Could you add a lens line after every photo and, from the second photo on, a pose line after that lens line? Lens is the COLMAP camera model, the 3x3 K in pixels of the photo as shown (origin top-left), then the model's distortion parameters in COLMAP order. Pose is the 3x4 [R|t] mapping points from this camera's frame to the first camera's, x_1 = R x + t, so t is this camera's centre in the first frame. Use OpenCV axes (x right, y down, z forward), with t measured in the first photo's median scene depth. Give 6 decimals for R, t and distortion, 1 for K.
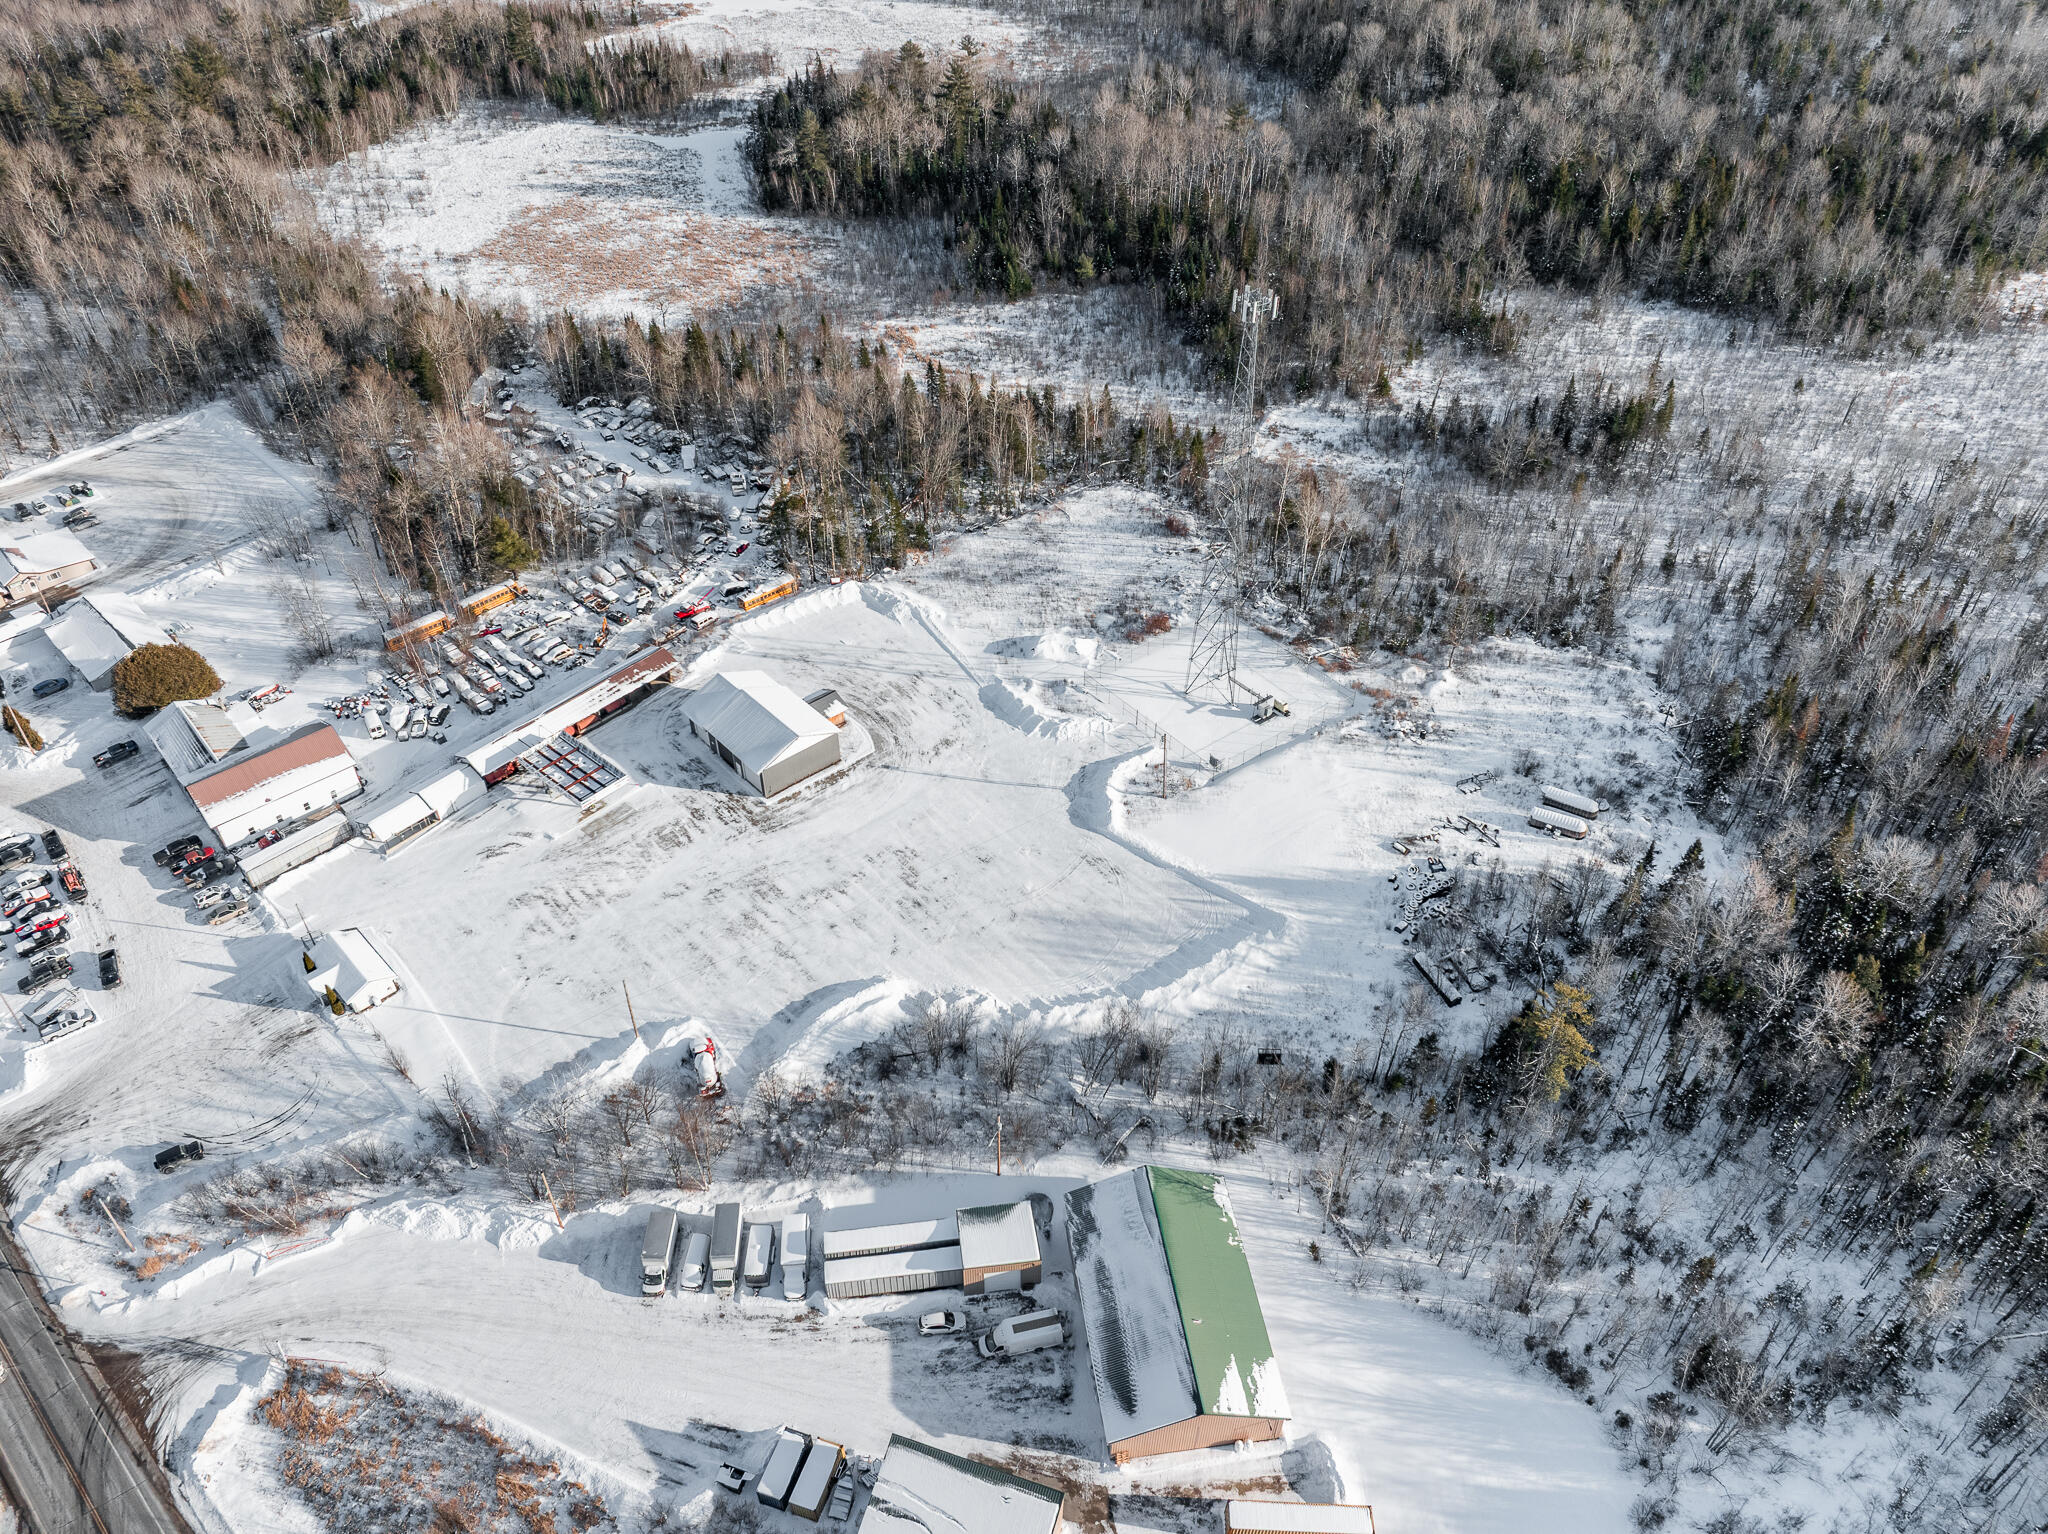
lens RADIAL K [[1459.8, 0, 1029.2], [0, 1459.8, 800.1], [0, 0, 1]] dist [-0.030843, -0.002119]
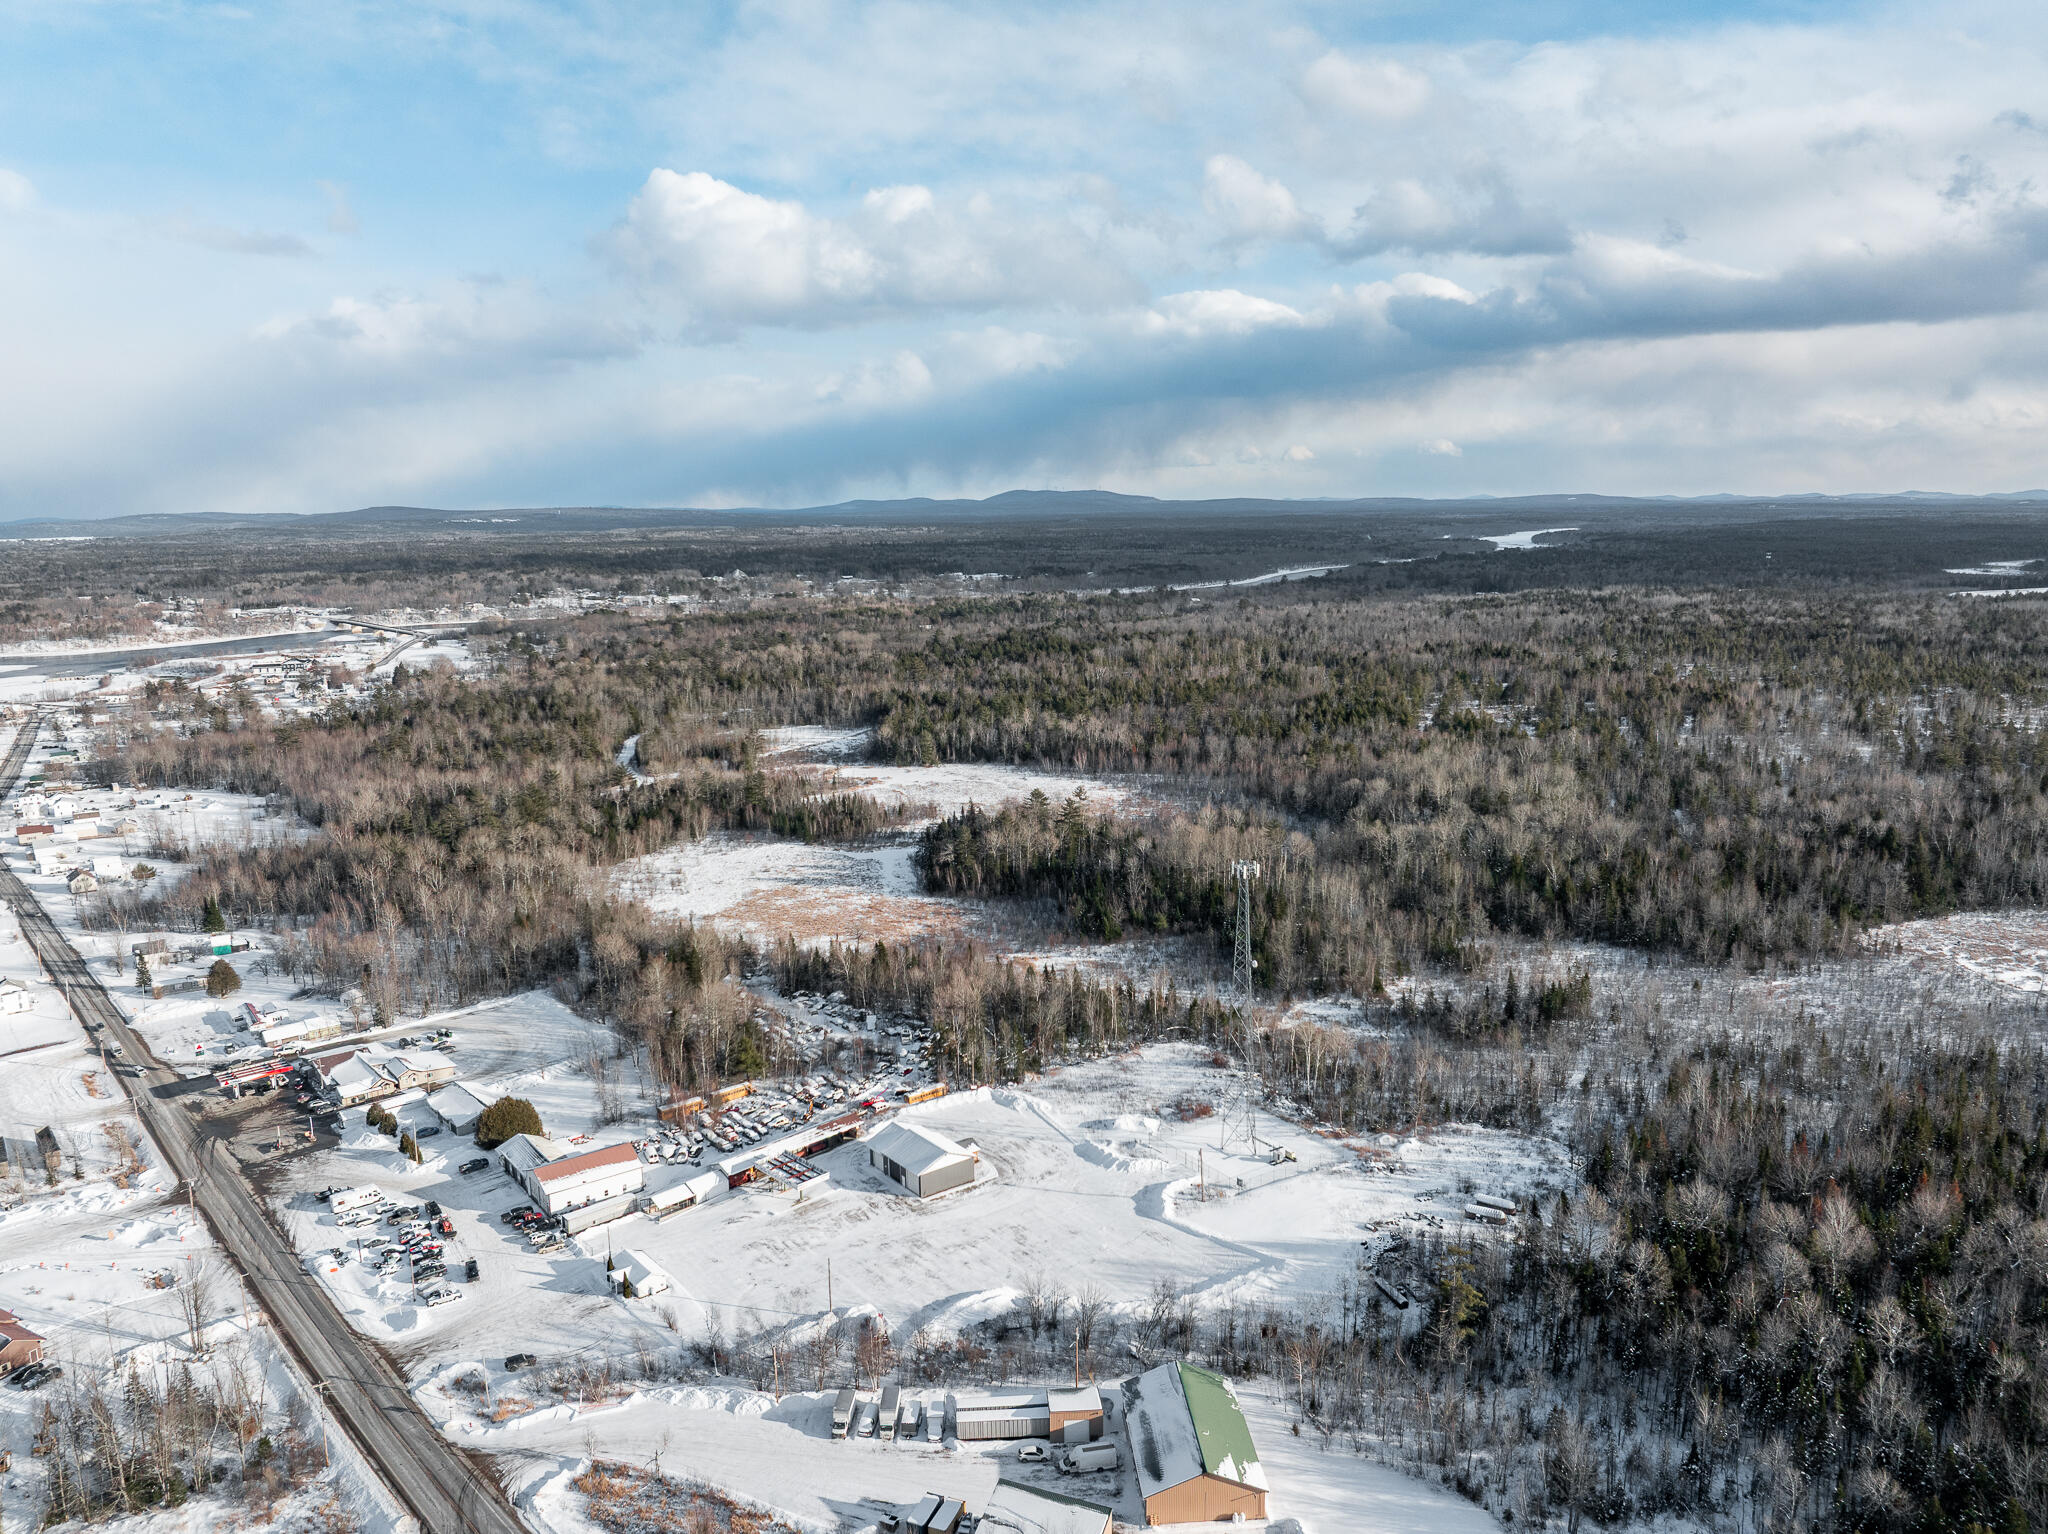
lens RADIAL K [[1459.8, 0, 1029.2], [0, 1459.8, 800.1], [0, 0, 1]] dist [-0.030843, -0.002119]
pose [[0.997017, -0.002547, -0.077144, 0.031809], [-0.036173, 0.867484, -0.496147, 0.334005], [0.068185, 0.497458, 0.864804, -0.381616]]
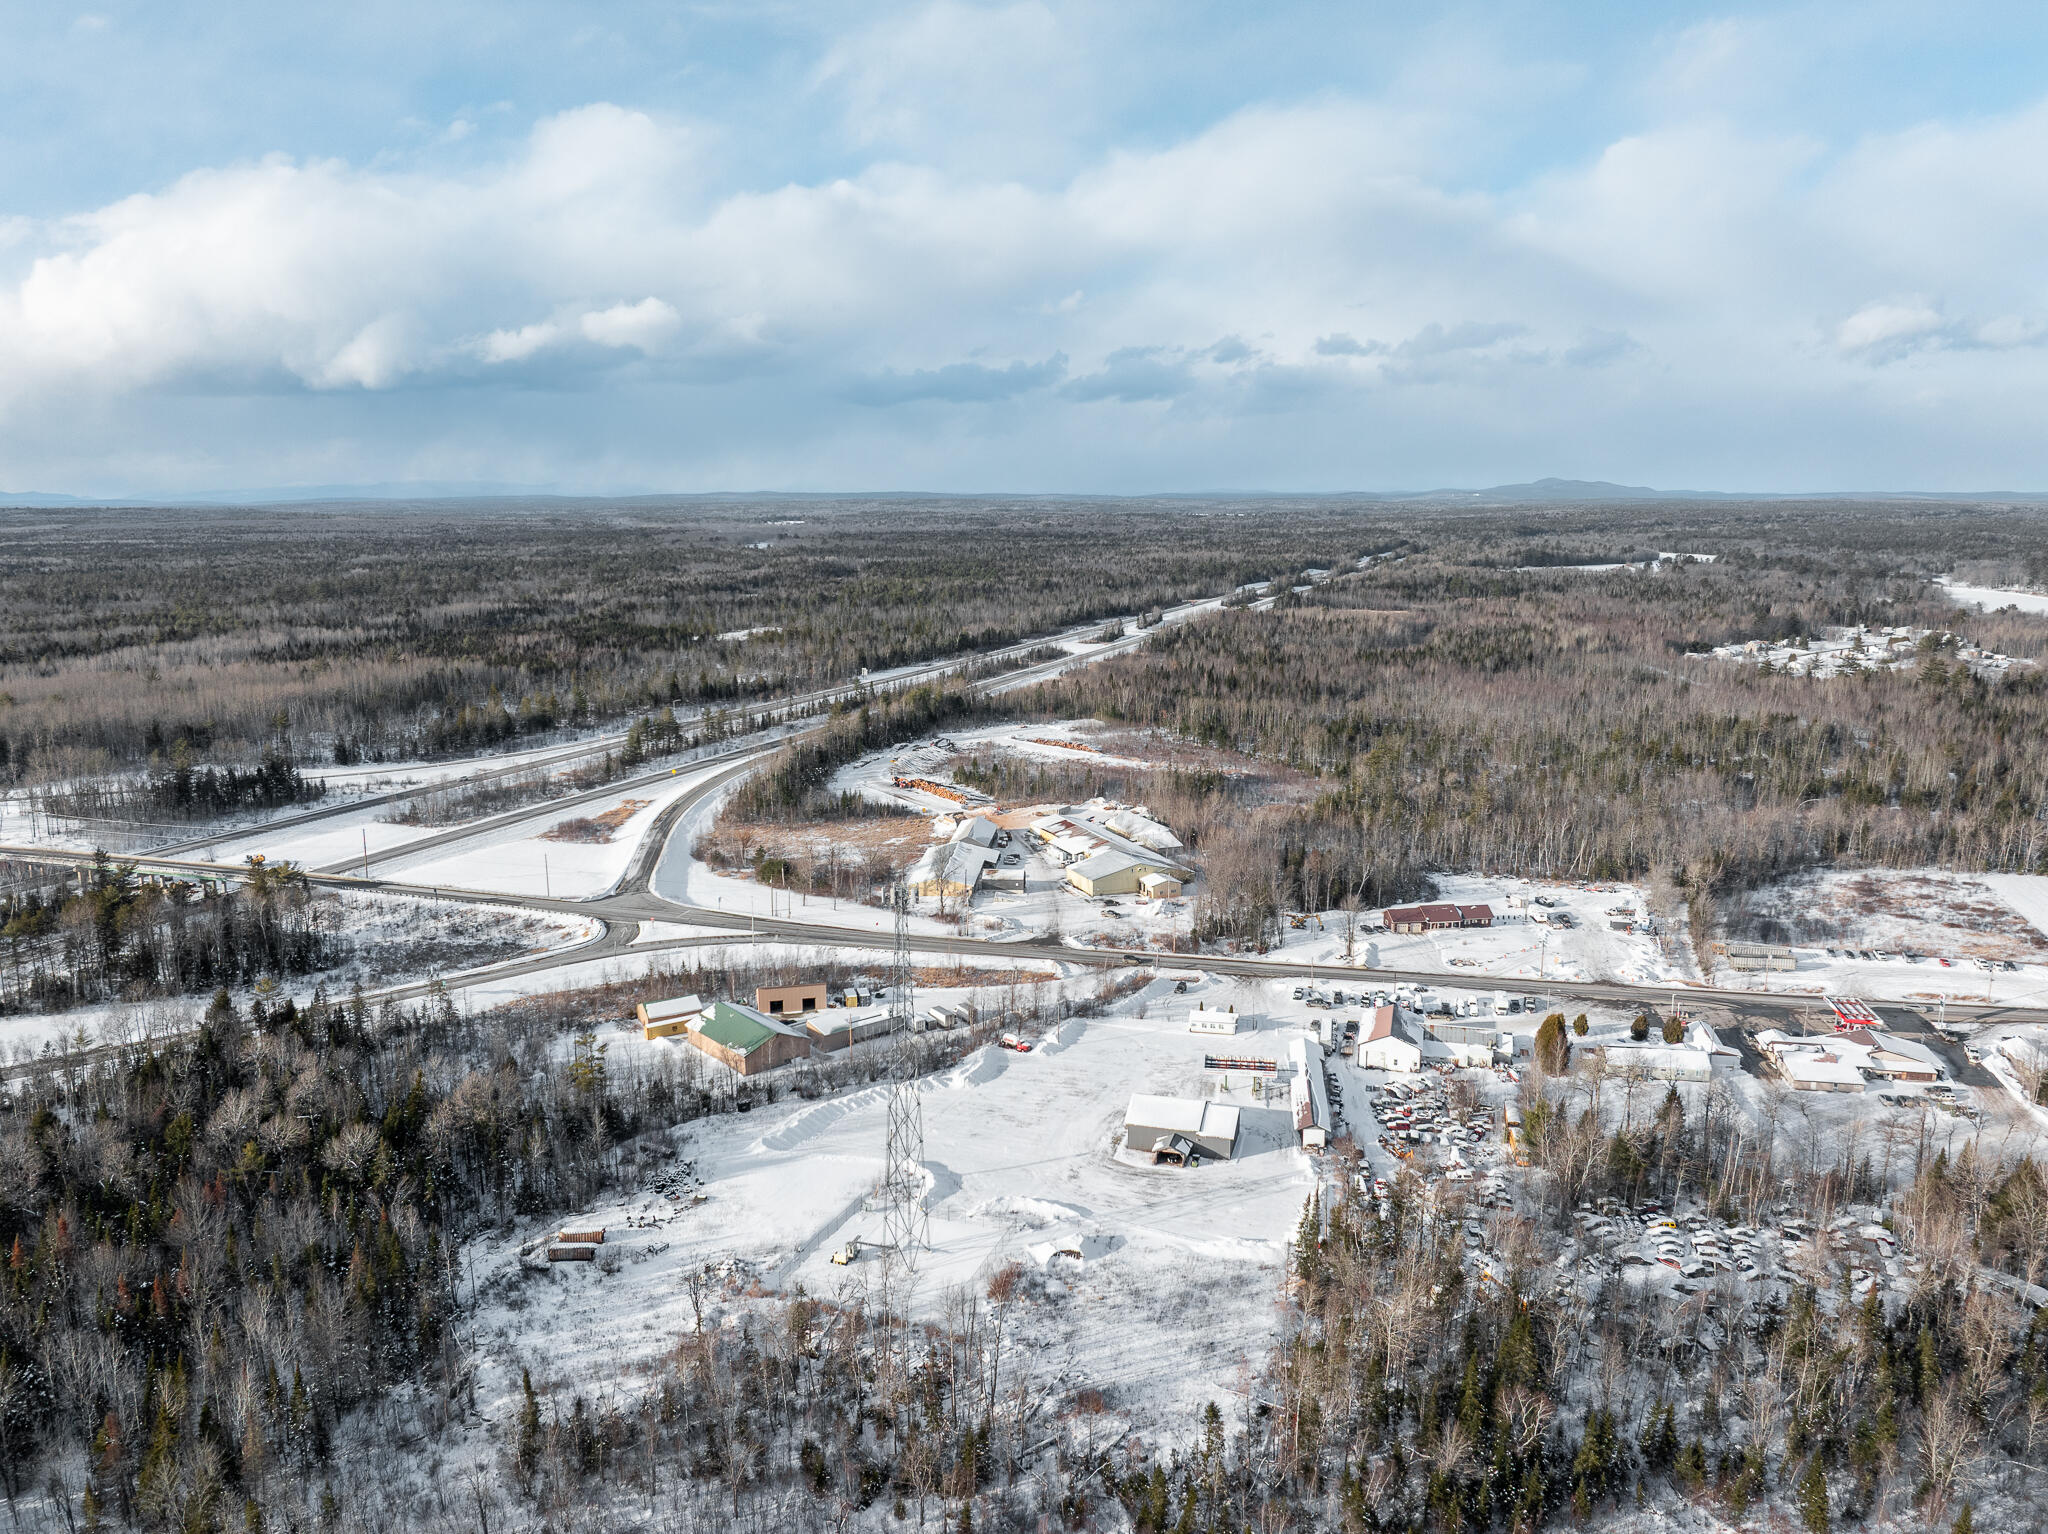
lens RADIAL K [[1495.9, 0, 1024.0], [0, 1495.9, 767.0], [0, 0, 1]] dist [-0.008806, -0.050959]
pose [[-0.844559, 0.102586, -0.525544, 0.590505], [-0.349353, 0.638244, 0.686001, -1.081082], [0.405799, 0.762969, -0.503196, 1.308648]]
